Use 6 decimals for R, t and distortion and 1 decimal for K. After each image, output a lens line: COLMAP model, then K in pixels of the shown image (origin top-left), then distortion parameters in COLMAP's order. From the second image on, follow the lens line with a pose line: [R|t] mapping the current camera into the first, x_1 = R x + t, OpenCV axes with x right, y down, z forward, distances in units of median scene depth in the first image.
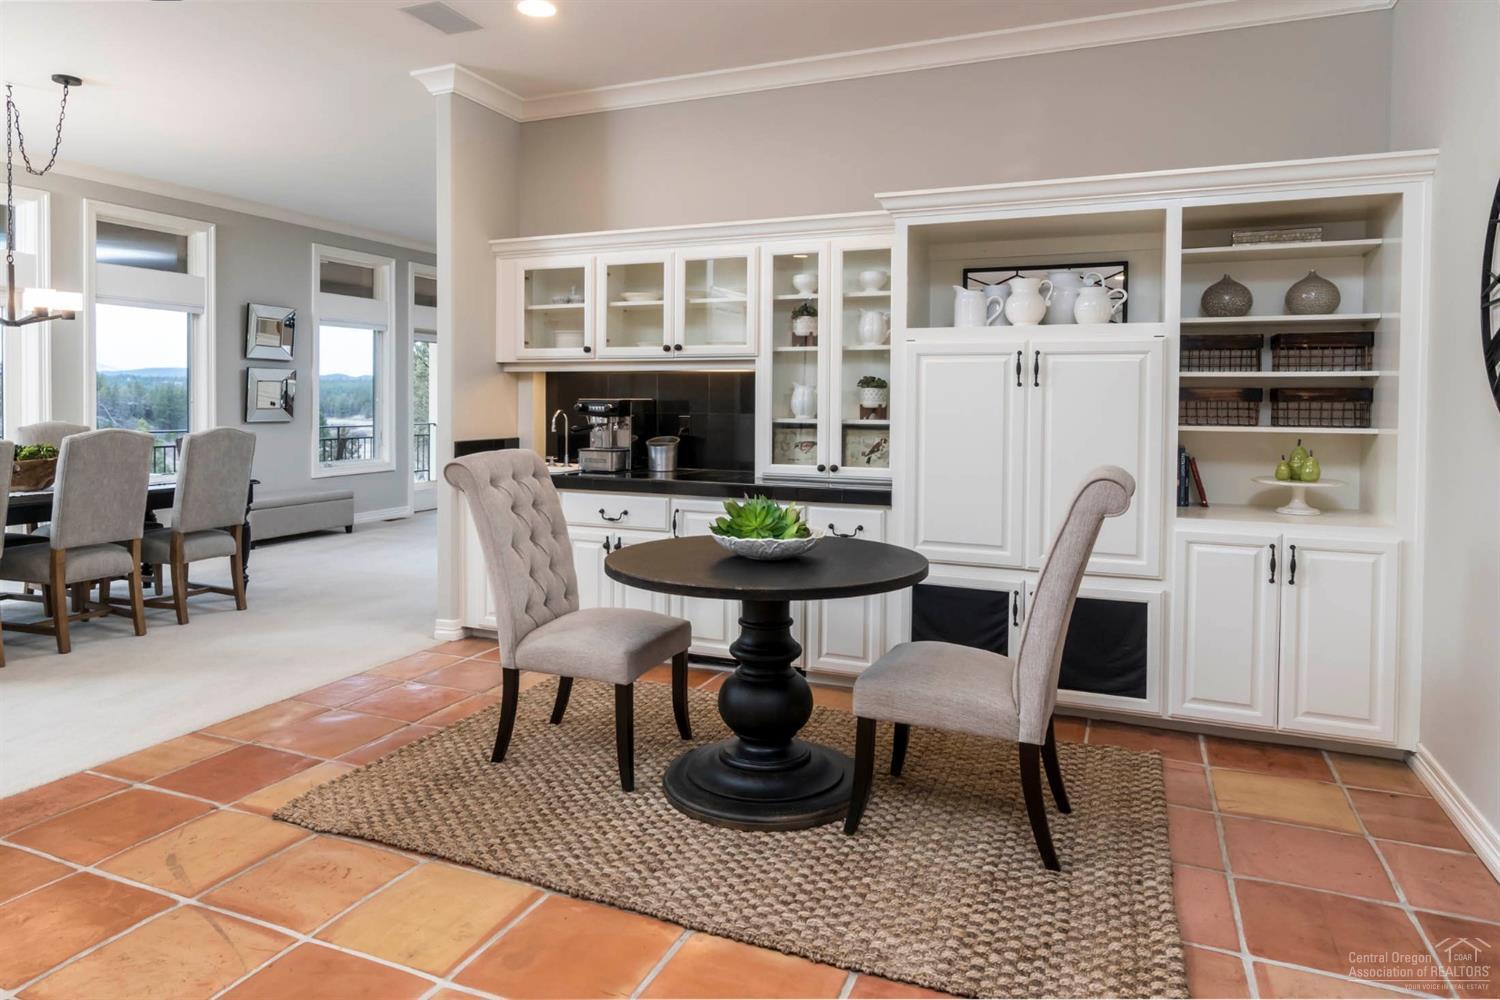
lens RADIAL K [[924.4, 0, 758.0], [0, 924.4, 416.5], [0, 0, 1]] dist [-0.014513, 0.006480]
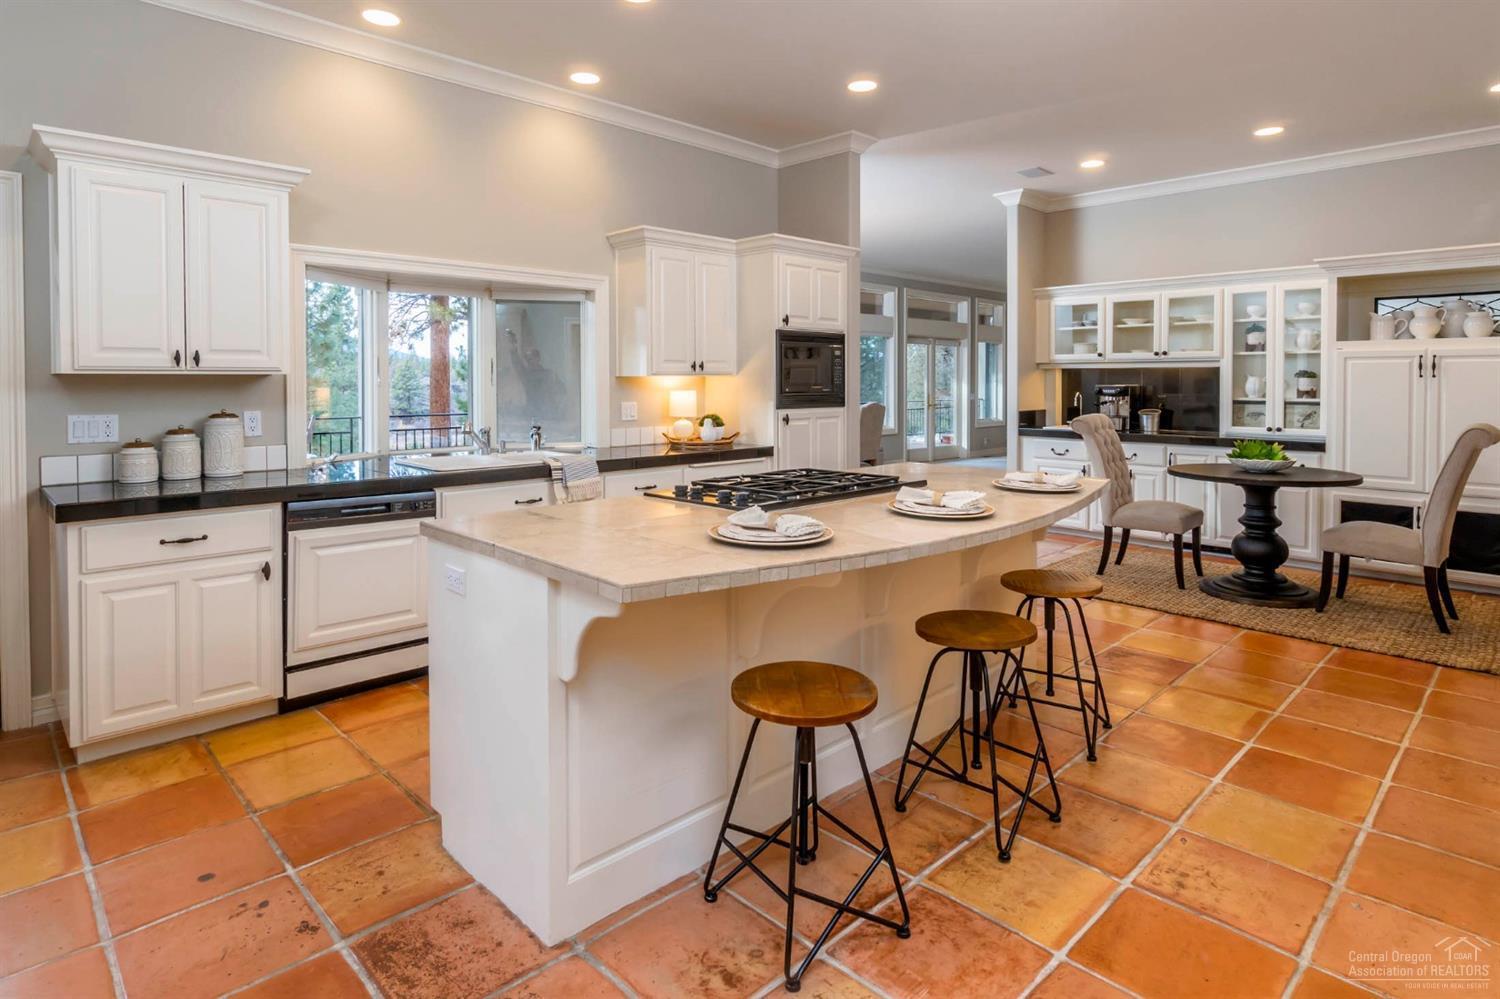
lens RADIAL K [[810.7, 0, 817.1], [0, 810.7, 390.8], [0, 0, 1]] dist [-0.001248, -0.002242]
pose [[0.936820, -0.001925, -0.349806, -0.154798], [-0.000556, 0.999975, -0.006989, 0.000693], [0.349810, 0.006742, 0.936796, -0.509568]]
